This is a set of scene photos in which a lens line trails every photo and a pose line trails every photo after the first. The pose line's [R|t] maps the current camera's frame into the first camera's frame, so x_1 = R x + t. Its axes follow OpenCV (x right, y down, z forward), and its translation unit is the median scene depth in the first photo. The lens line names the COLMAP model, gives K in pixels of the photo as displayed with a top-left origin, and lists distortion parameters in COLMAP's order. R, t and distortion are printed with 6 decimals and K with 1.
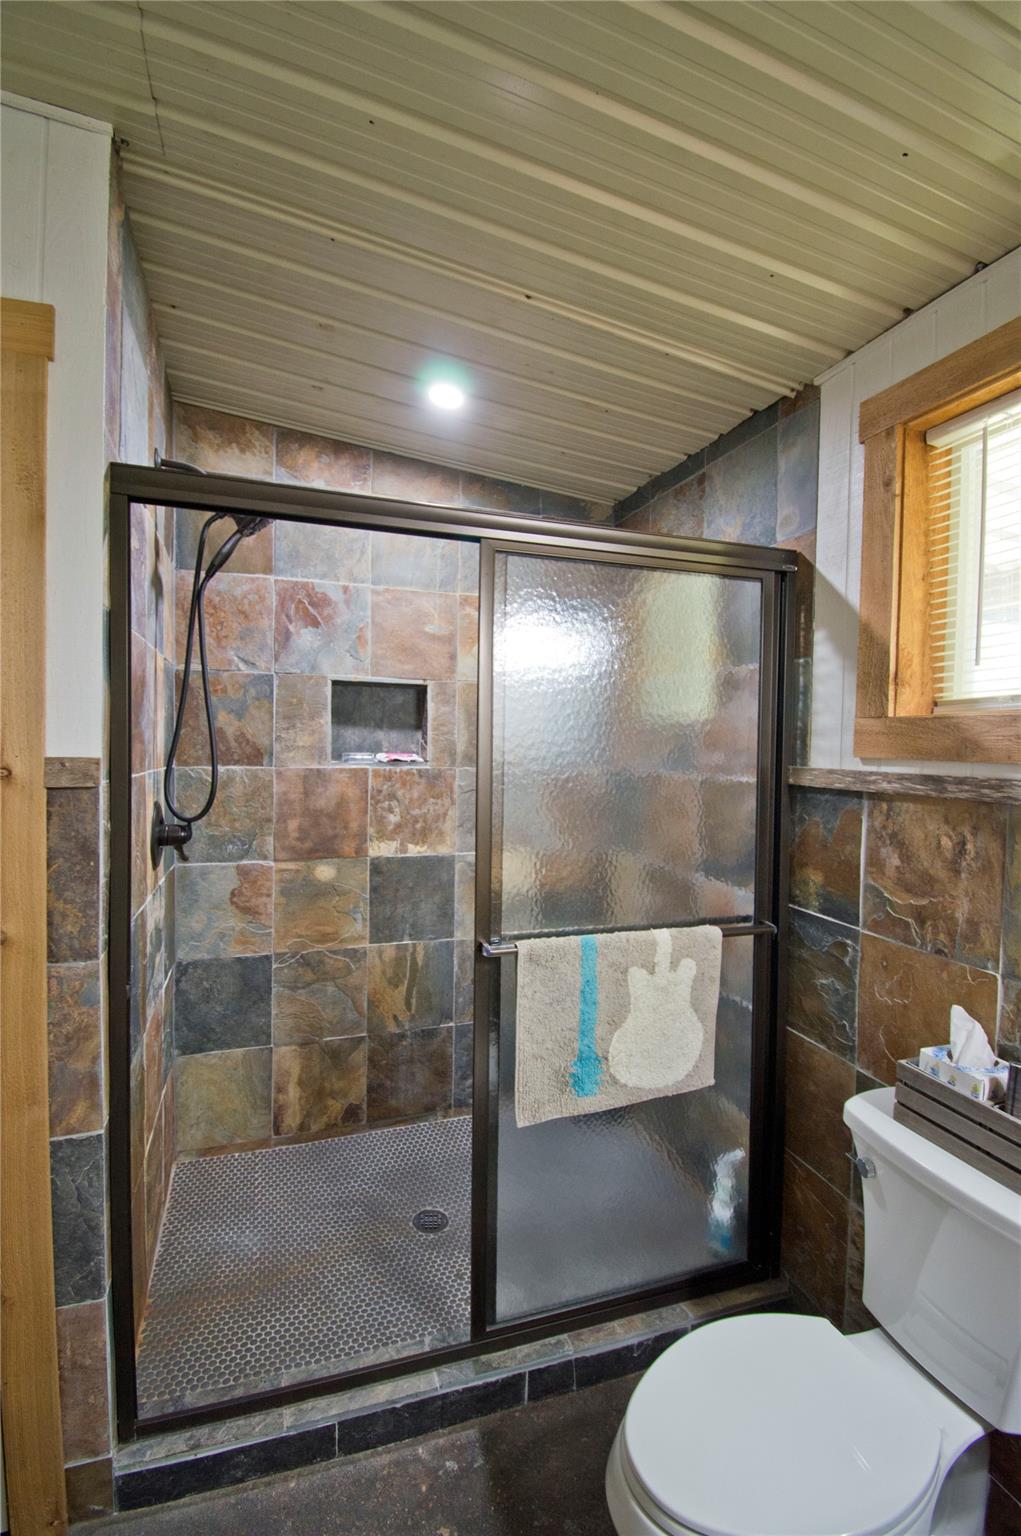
lens RADIAL K [[690.5, 0, 504.1], [0, 690.5, 766.1], [0, 0, 1]] dist [0.019065, -0.025724]
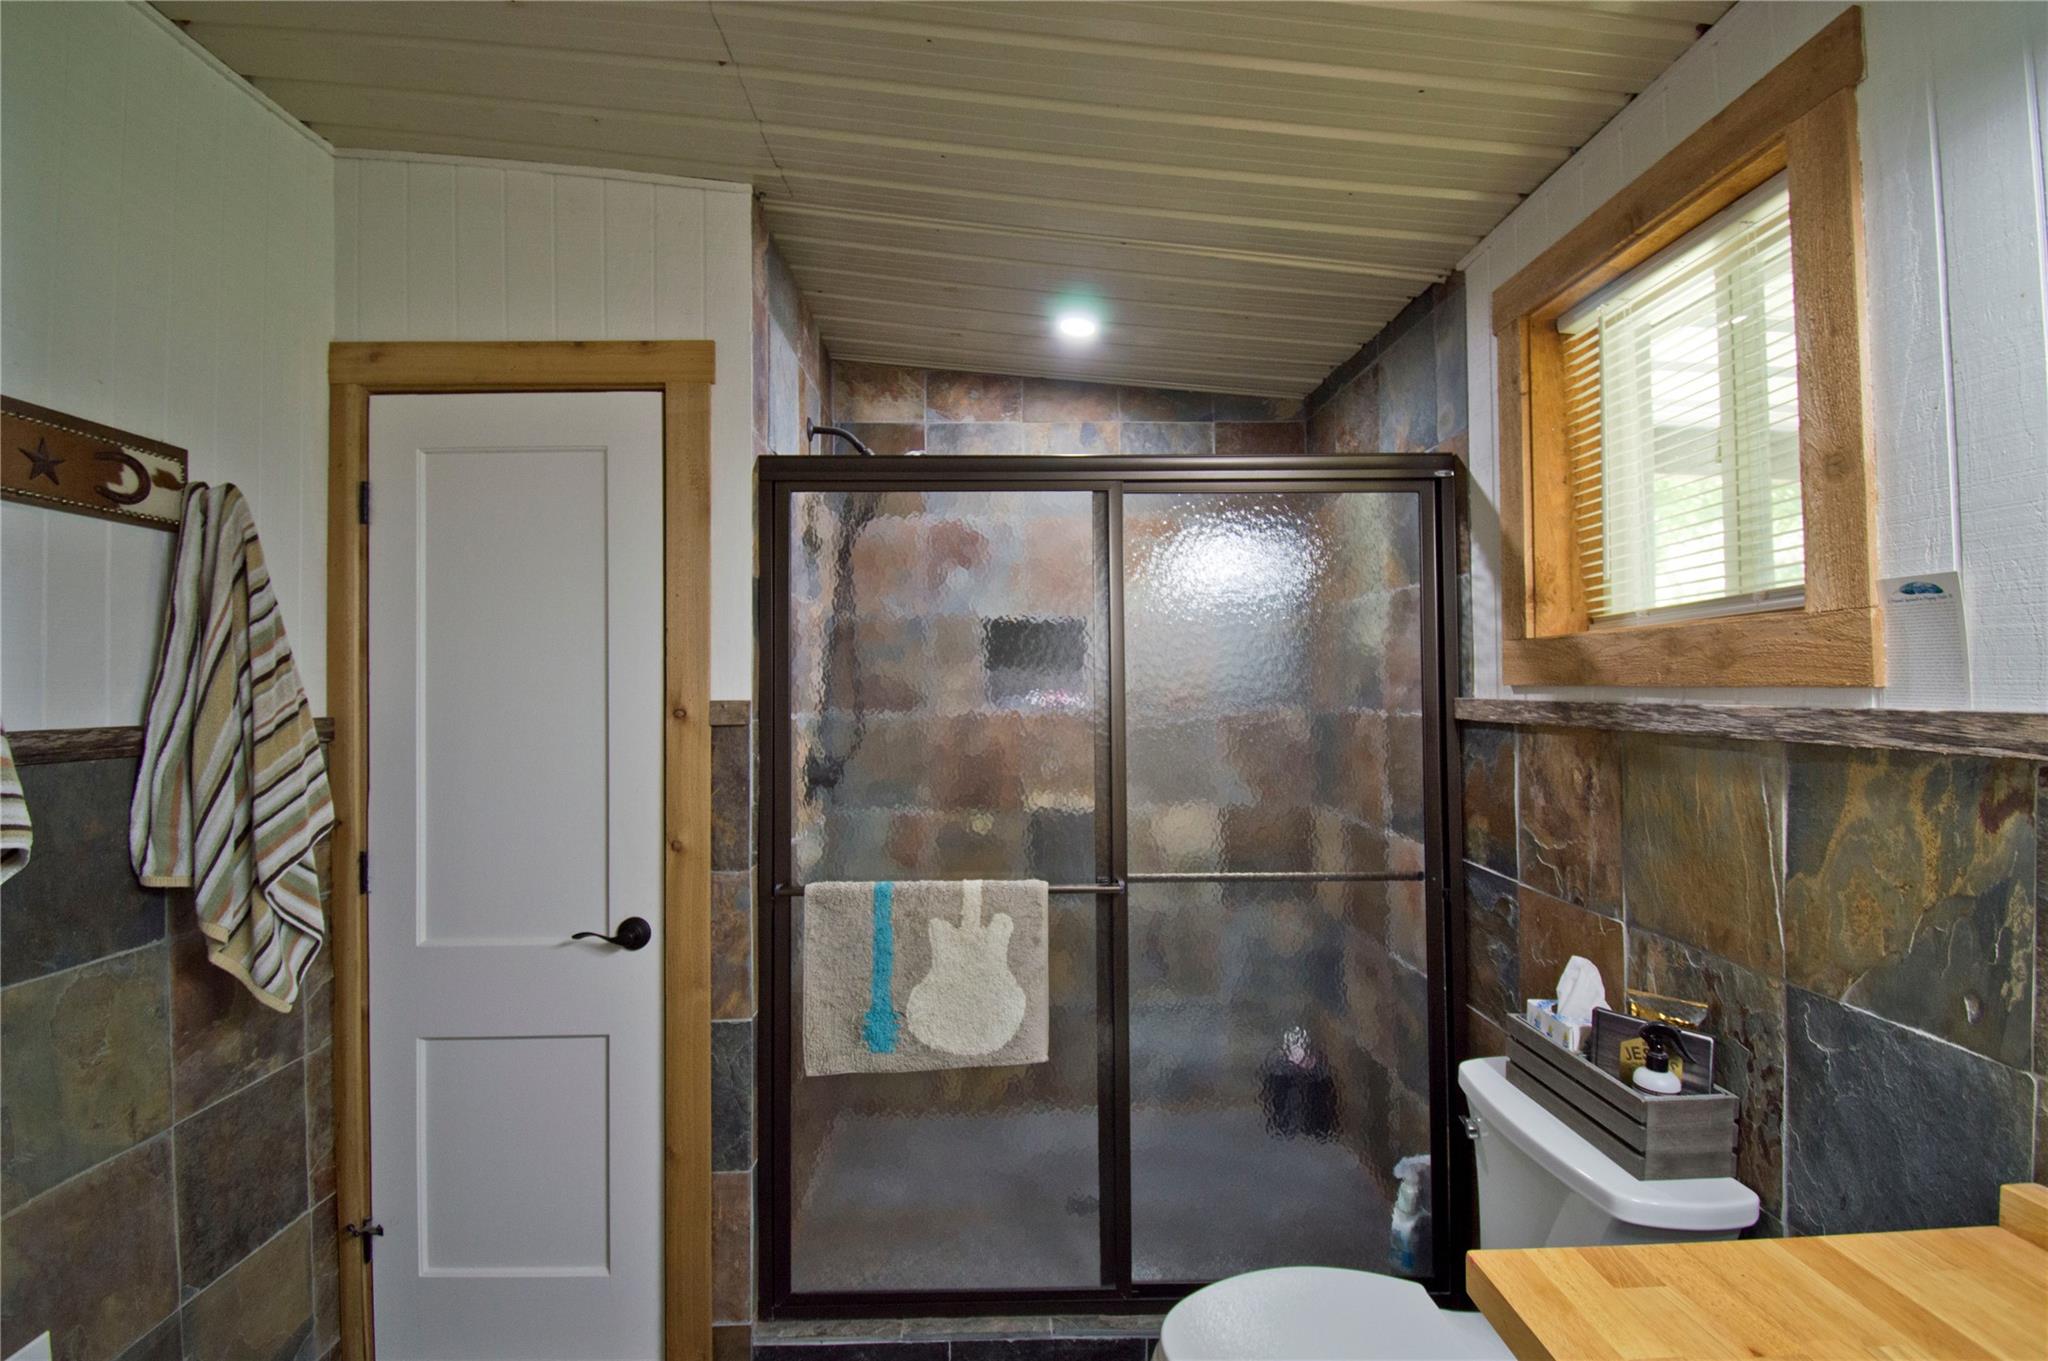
lens RADIAL K [[947.8, 0, 1028.3], [0, 947.8, 670.5], [0, 0, 1]] dist [0.025888, -0.030192]
pose [[0.954400, -0.030434, -0.296976, 0.304819], [0.014736, 0.998380, -0.054956, 0.028140], [0.298167, 0.048074, 0.953302, -0.355716]]
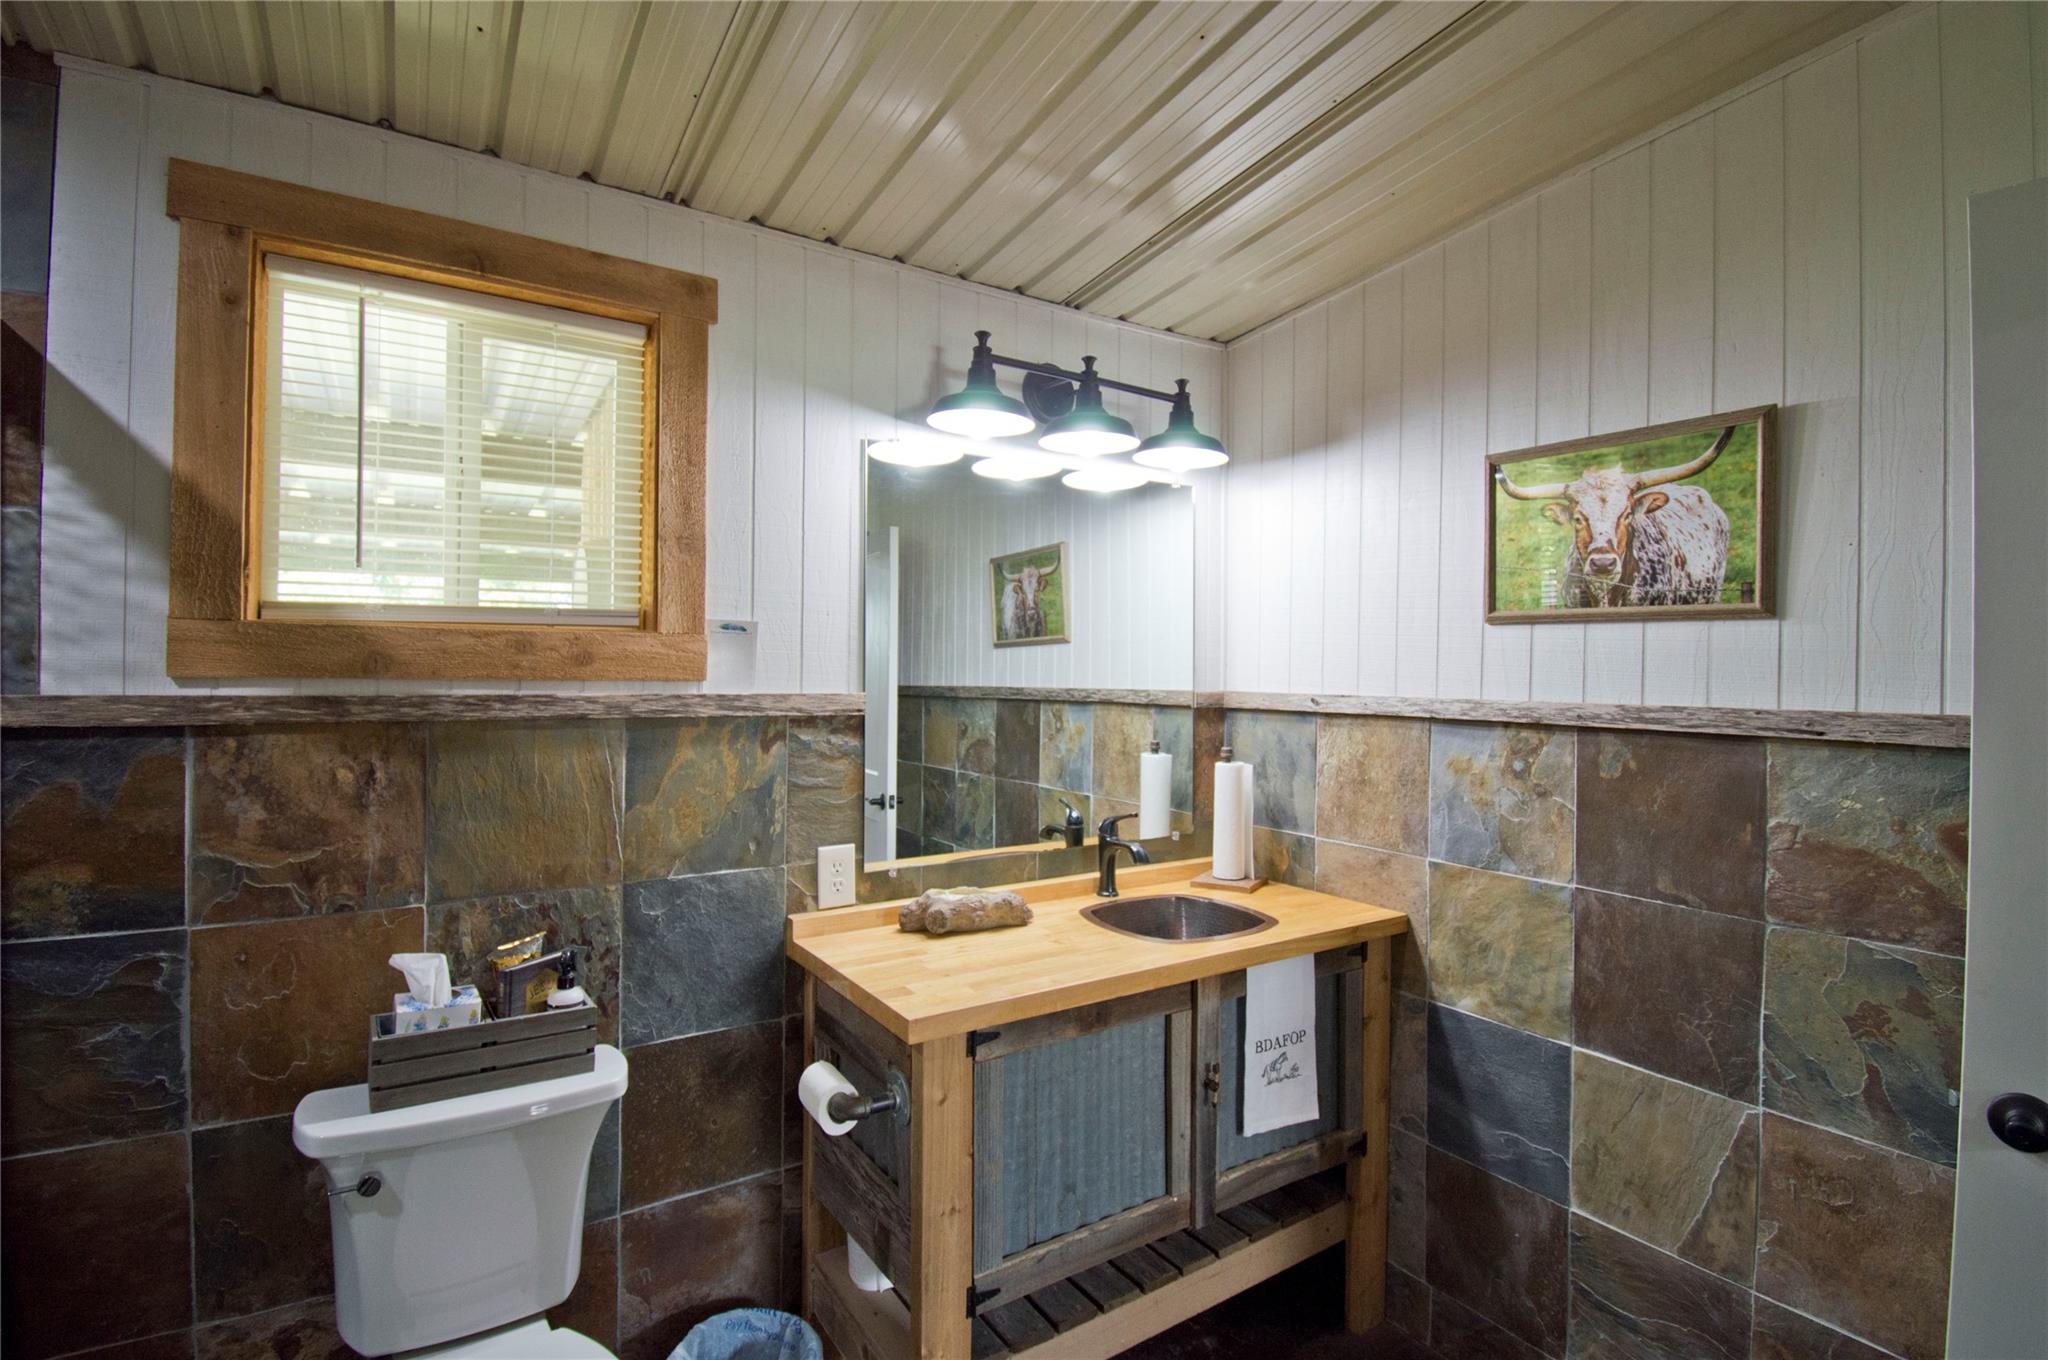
lens RADIAL K [[947.8, 0, 1028.3], [0, 947.8, 670.0], [0, 0, 1]] dist [0.025888, -0.030192]
pose [[-0.244813, -0.012370, 0.969492, -0.624807], [0.022012, 0.999590, 0.018312, -0.018408], [-0.969321, 0.025824, -0.244440, 0.438790]]
